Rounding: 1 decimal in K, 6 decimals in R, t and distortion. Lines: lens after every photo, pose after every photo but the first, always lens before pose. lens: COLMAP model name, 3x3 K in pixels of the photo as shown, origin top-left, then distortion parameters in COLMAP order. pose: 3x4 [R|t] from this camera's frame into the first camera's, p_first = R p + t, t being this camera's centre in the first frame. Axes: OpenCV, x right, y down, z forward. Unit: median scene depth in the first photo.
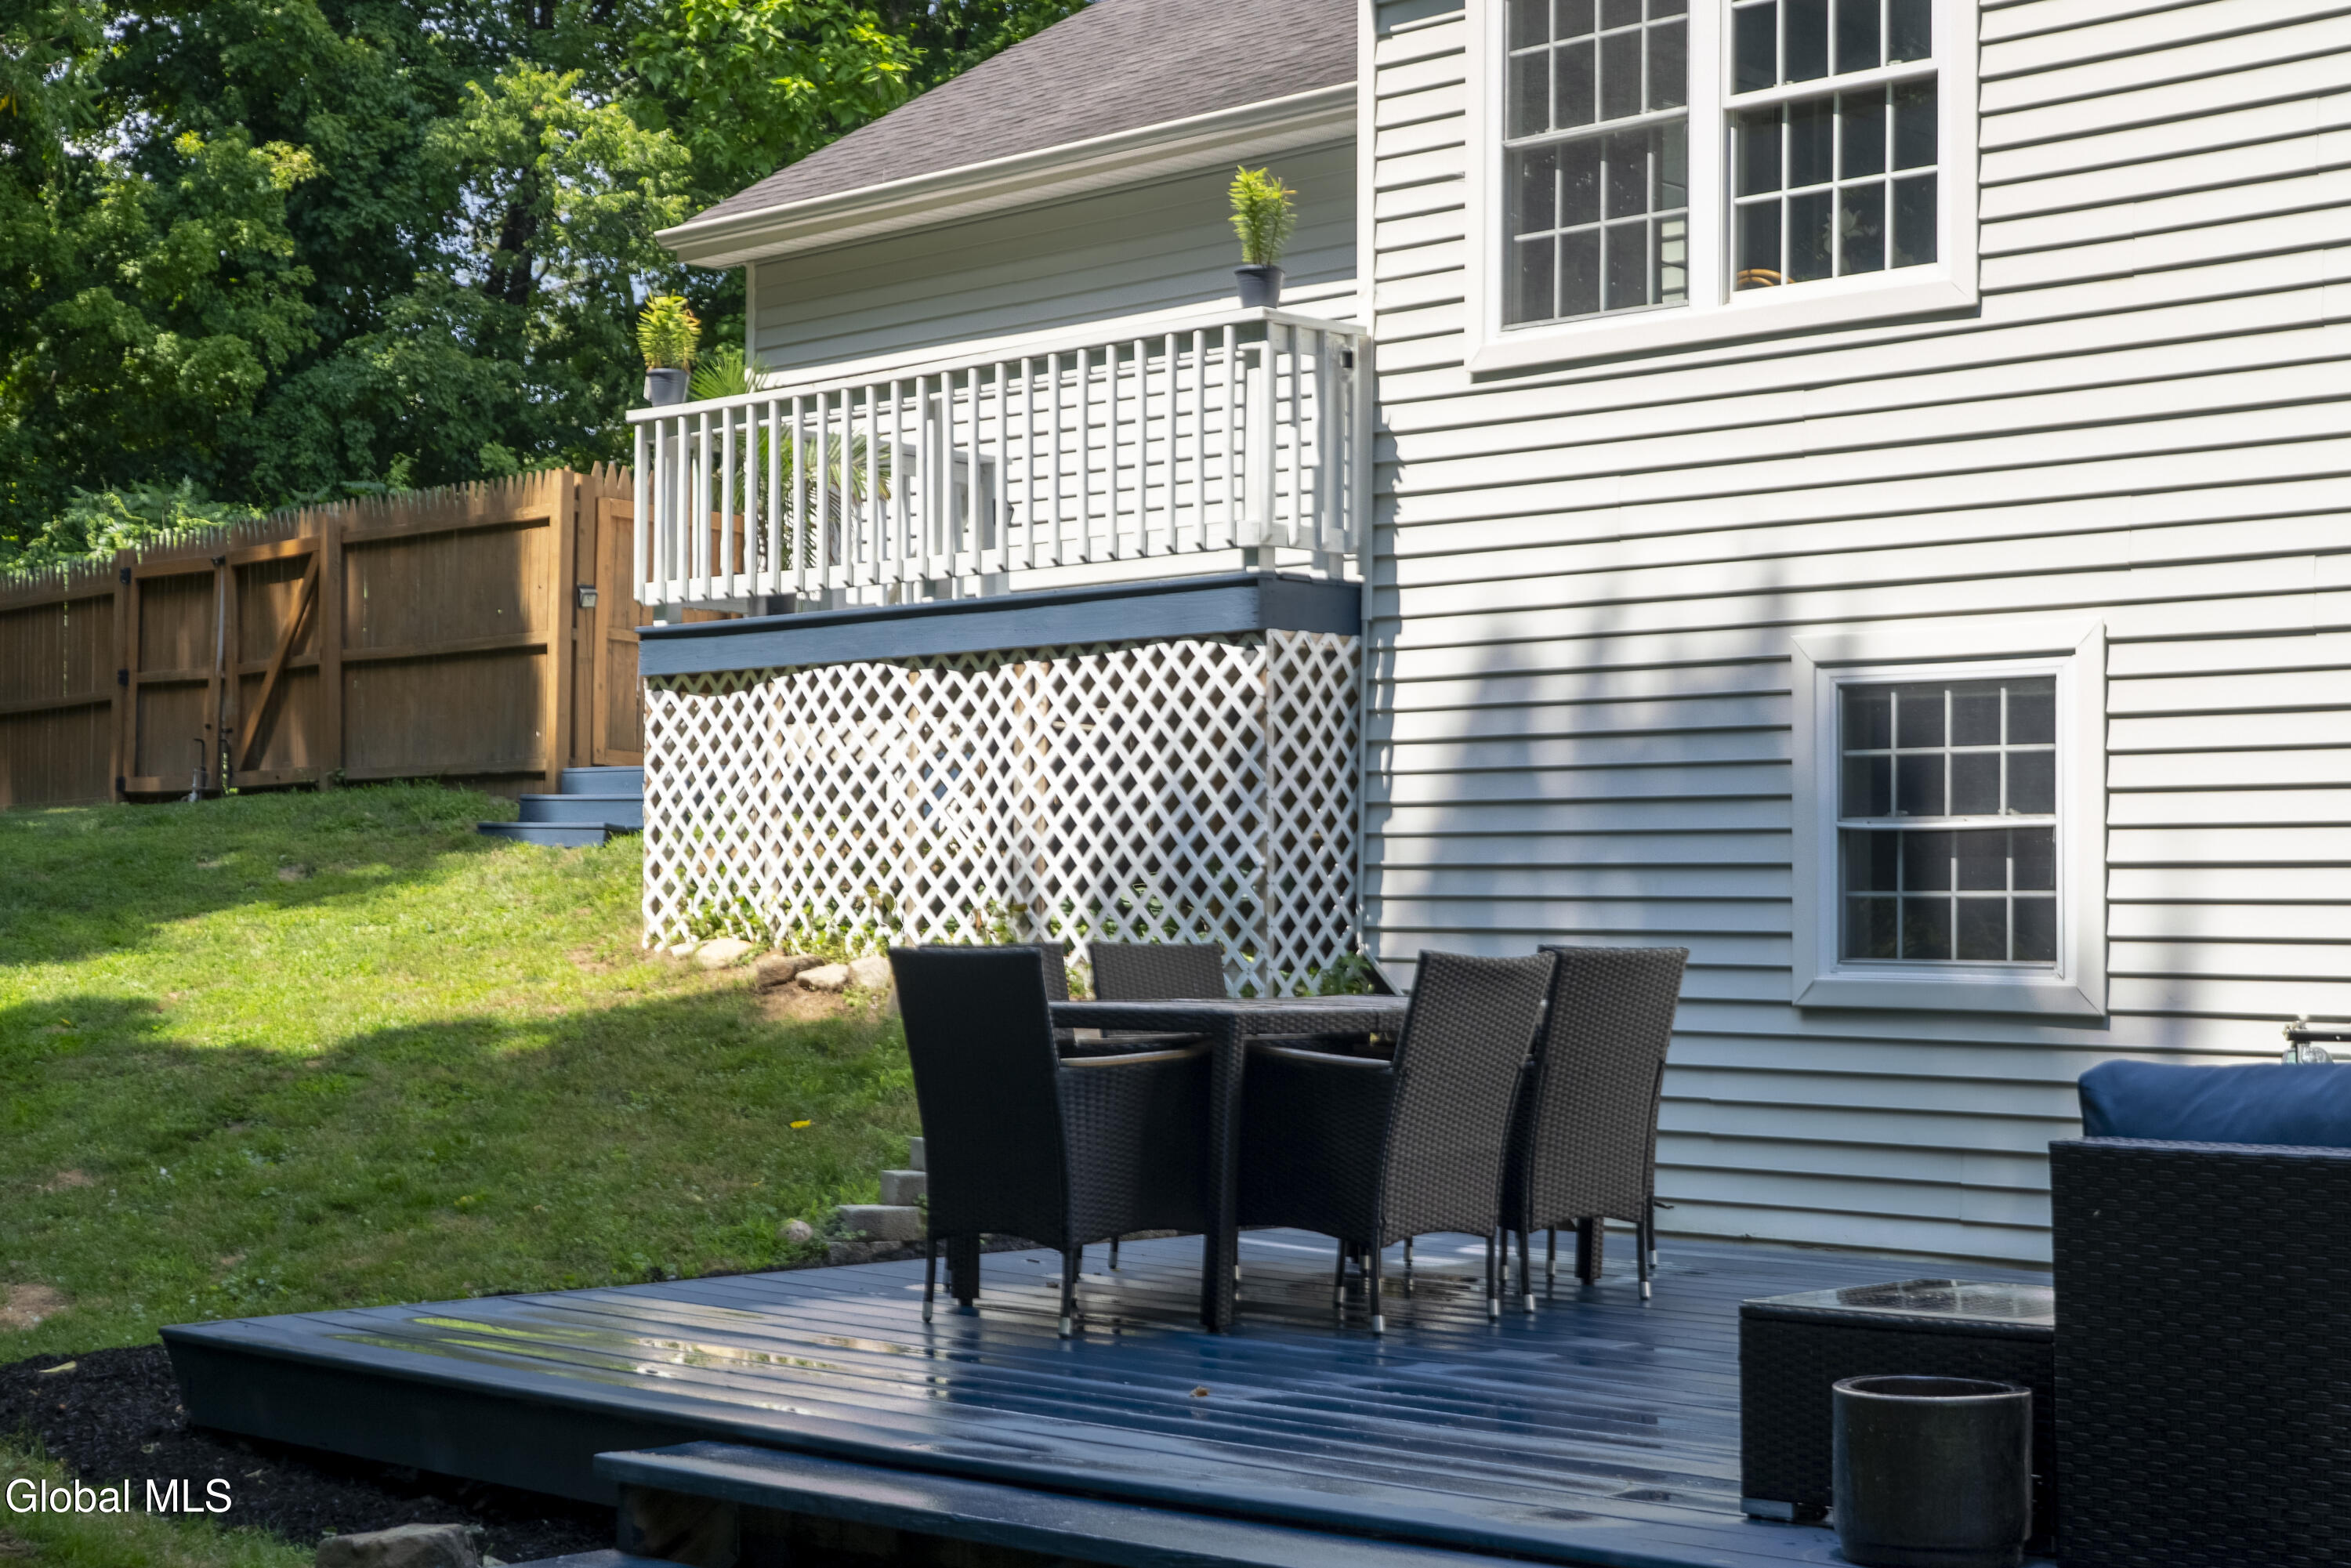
lens RADIAL K [[3510.3, 0, 1173.0], [0, 3510.3, 796.8], [0, 0, 1]] dist [0.011697, 0.000000]
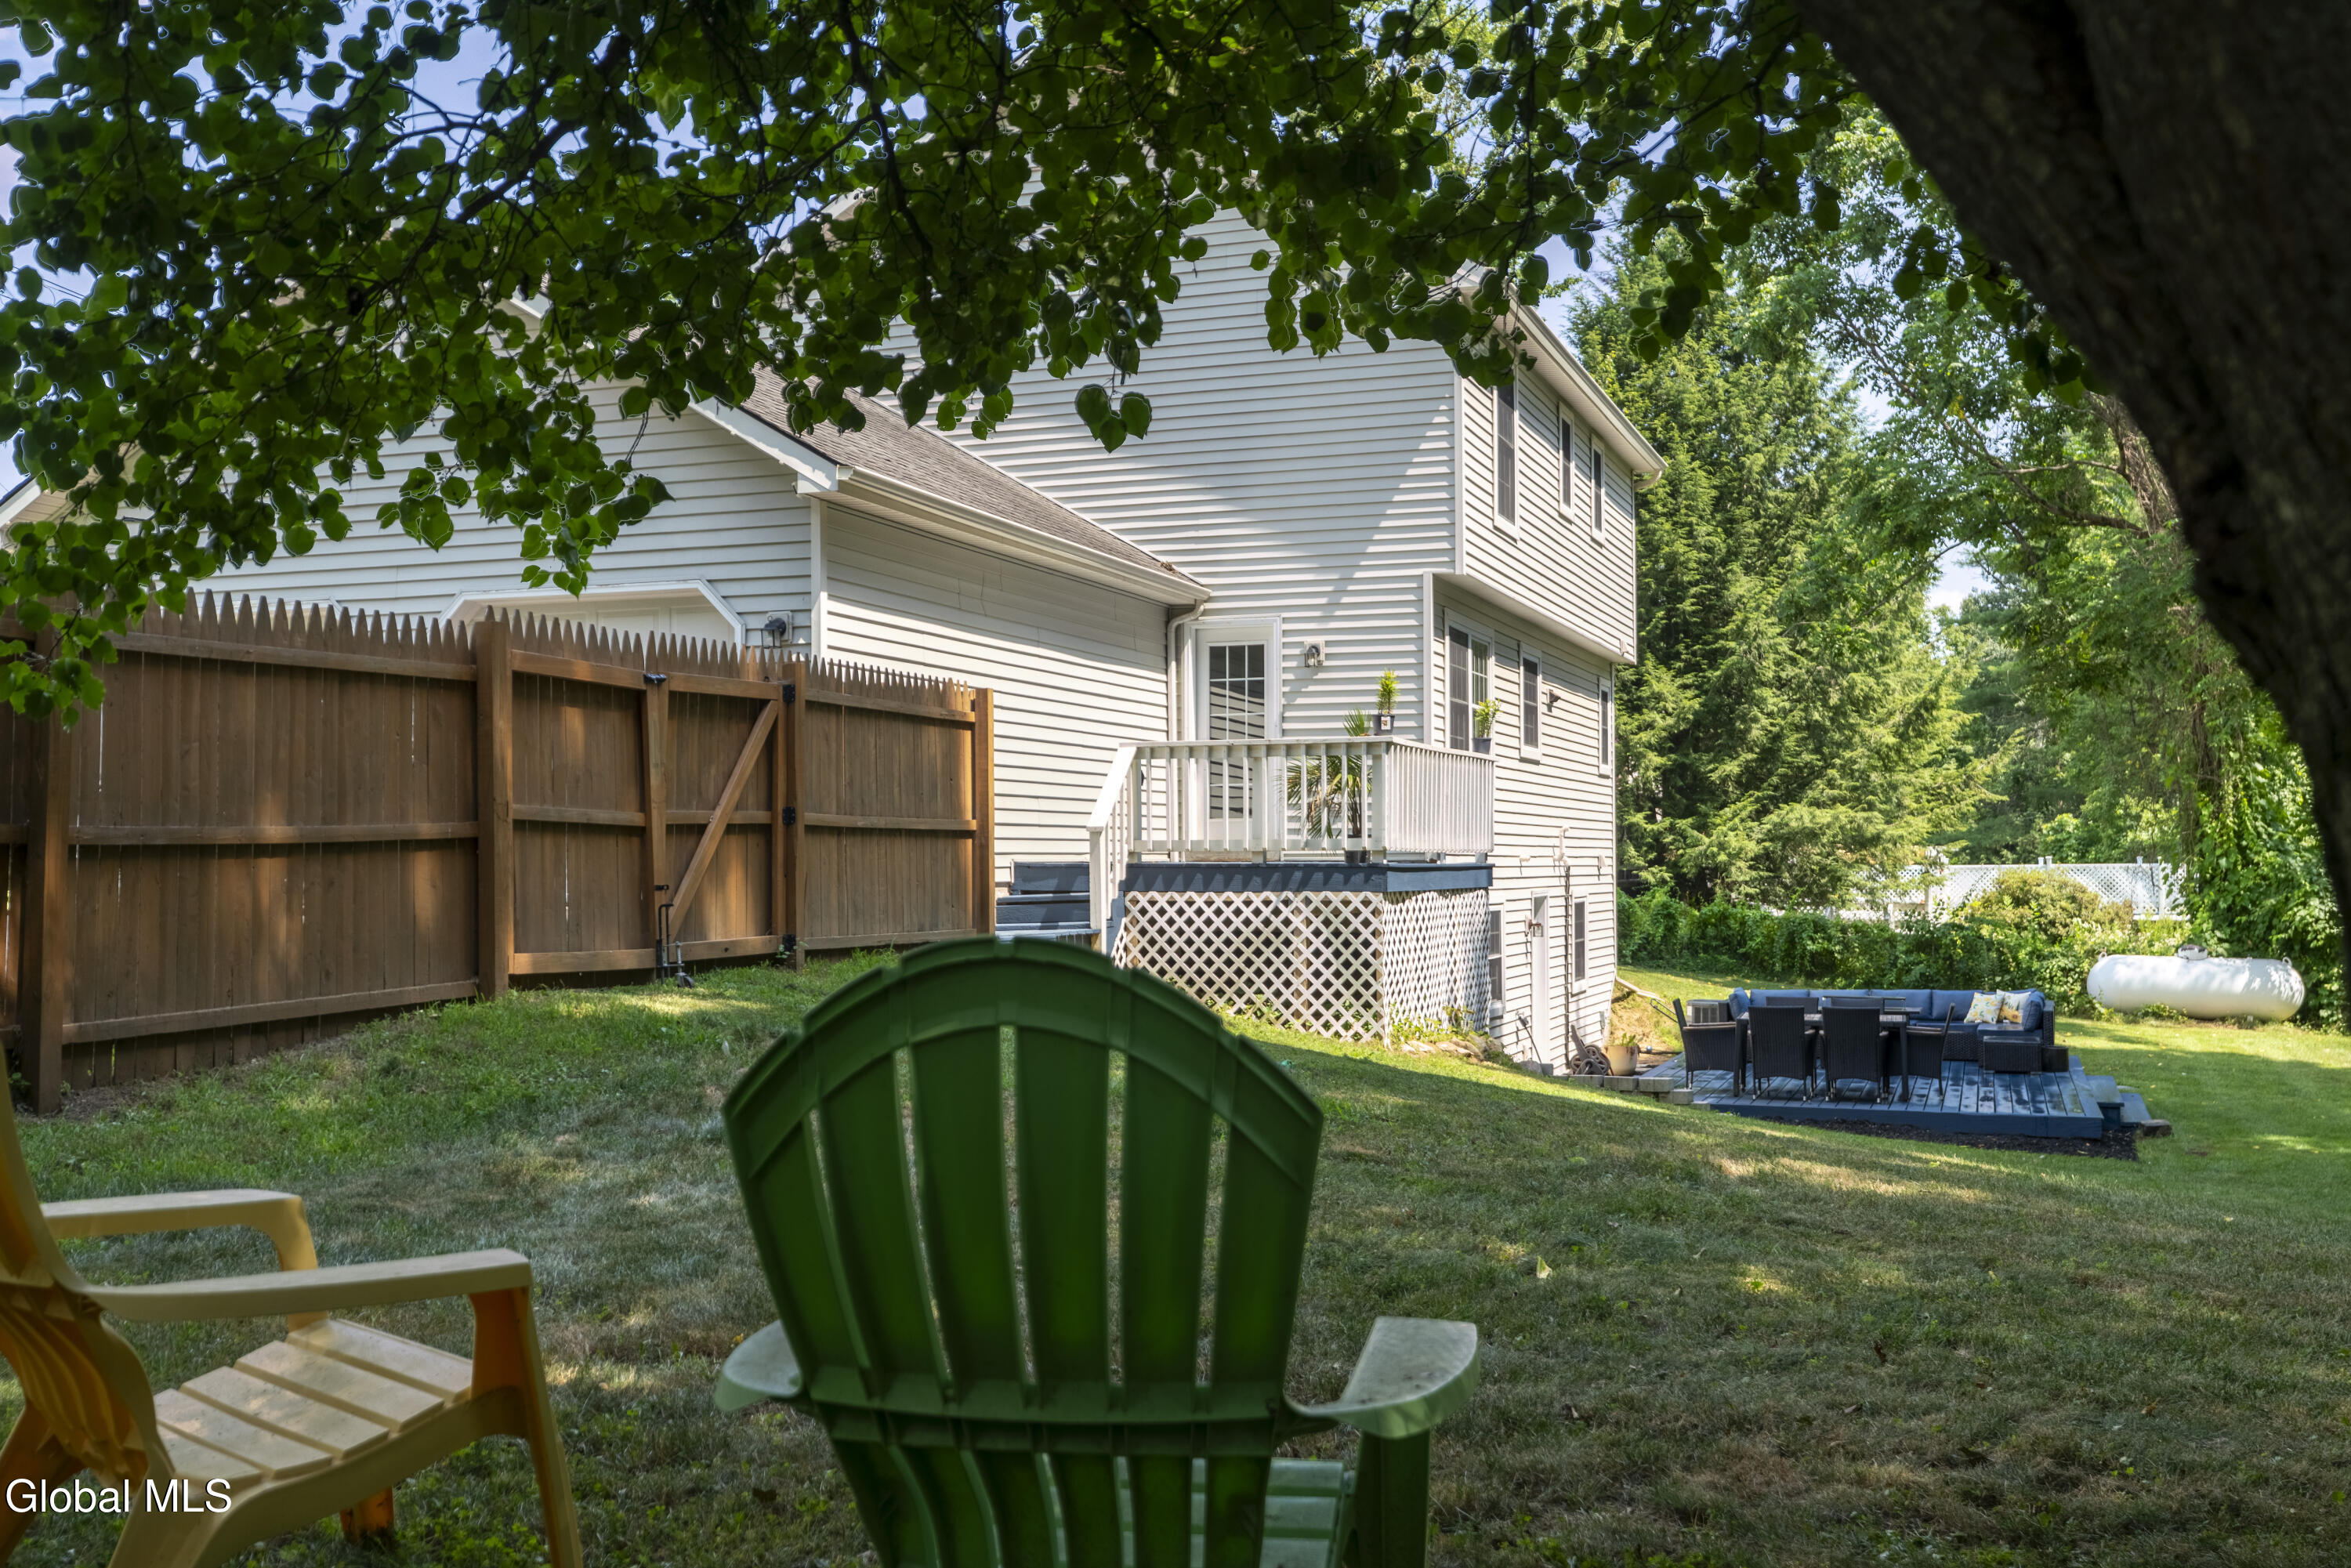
lens RADIAL K [[2302.8, 0, 1170.9], [0, 2302.8, 786.3], [0, 0, 1]] dist [0.017727, 0.000000]
pose [[-0.416122, 0.025970, 0.908938, -1.321404], [-0.031459, 0.998583, -0.042933, -0.040384], [-0.908765, -0.046460, -0.414715, 1.833053]]
